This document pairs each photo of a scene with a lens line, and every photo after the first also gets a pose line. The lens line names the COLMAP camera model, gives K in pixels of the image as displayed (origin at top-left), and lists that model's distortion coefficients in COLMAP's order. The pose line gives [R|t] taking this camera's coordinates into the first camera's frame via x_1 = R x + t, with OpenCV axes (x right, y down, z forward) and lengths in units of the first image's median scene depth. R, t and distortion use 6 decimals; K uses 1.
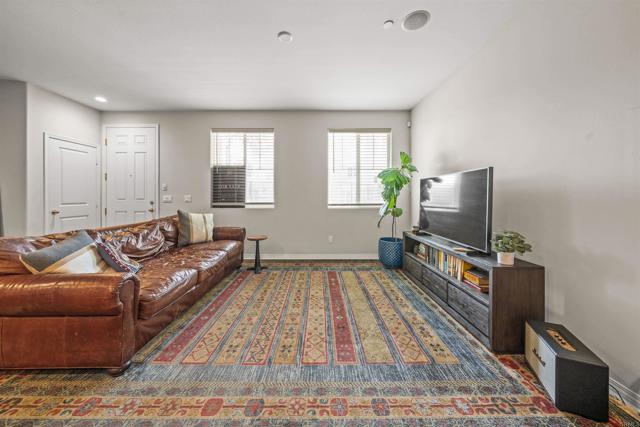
lens RADIAL K [[224.6, 0, 318.2], [0, 224.6, 198.2], [0, 0, 1]] dist [0.000172, 0.000028]
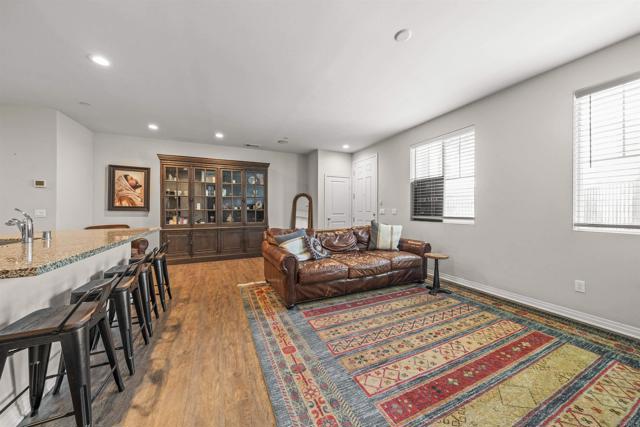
lens RADIAL K [[222.5, 0, 319.2], [0, 222.5, 210.1], [0, 0, 1]] dist [-0.000492, -0.000024]
pose [[0.409828, 0.002199, -0.912160, 0.409396], [-0.005489, 0.999985, -0.000056, -0.004909], [0.912146, 0.005030, 0.409834, 0.238590]]
